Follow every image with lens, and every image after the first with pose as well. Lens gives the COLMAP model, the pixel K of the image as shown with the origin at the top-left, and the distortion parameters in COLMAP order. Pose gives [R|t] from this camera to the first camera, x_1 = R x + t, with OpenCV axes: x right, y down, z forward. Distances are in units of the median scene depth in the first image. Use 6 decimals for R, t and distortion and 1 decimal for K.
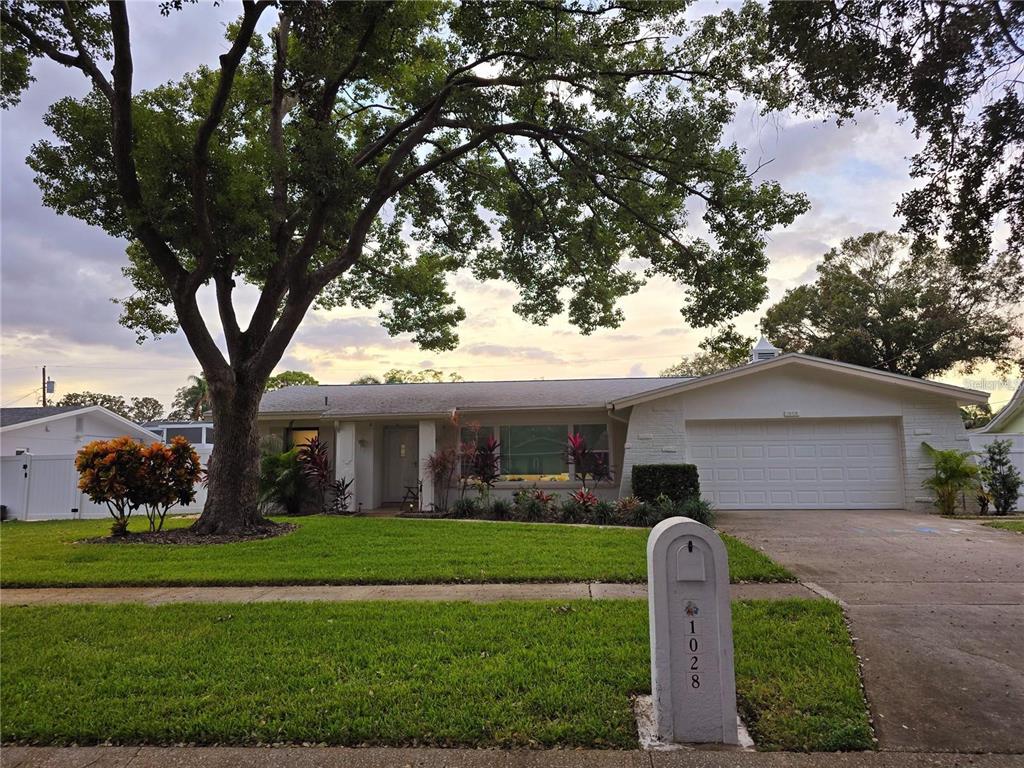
lens RADIAL K [[691.4, 0, 512.0], [0, 691.4, 384.0], [0, 0, 1]] dist [0.053871, -0.049255]
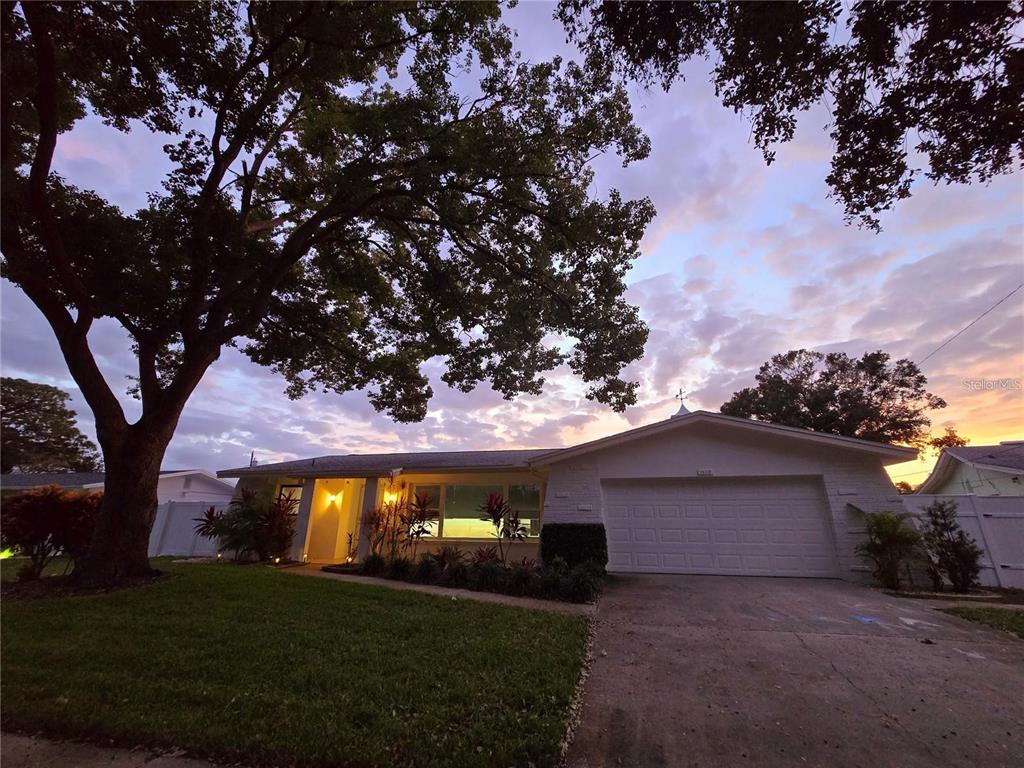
lens RADIAL K [[419.4, 0, 519.0], [0, 419.4, 381.2], [0, 0, 1]] dist [-0.003025, 0.000049]
pose [[0.990693, -0.024444, -0.133902, 0.219838], [-0.003670, 0.978587, -0.205801, 0.039276], [0.136065, 0.204377, 0.969390, 0.351330]]
